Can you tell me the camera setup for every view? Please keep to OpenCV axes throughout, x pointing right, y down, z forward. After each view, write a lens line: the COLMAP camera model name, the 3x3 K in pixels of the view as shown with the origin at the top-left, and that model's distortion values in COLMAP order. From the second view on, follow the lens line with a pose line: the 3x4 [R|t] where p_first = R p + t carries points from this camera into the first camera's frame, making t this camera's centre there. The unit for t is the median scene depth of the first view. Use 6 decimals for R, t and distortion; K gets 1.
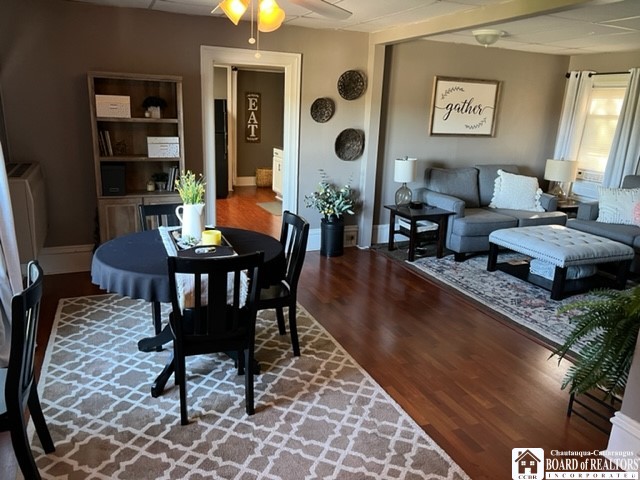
lens RADIAL K [[483.6, 0, 315.0], [0, 483.6, 236.7], [0, 0, 1]] dist [0.034300, -0.005598]
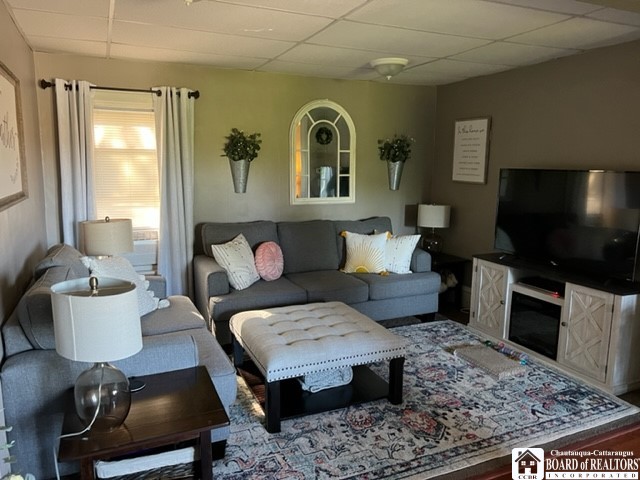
lens RADIAL K [[483.6, 0, 315.0], [0, 483.6, 236.7], [0, 0, 1]] dist [0.034300, -0.005598]
pose [[-0.024605, -0.192783, 0.980933, -0.156272], [0.247020, 0.949631, 0.192828, -0.264488], [-0.968698, 0.247055, 0.024255, 1.011283]]
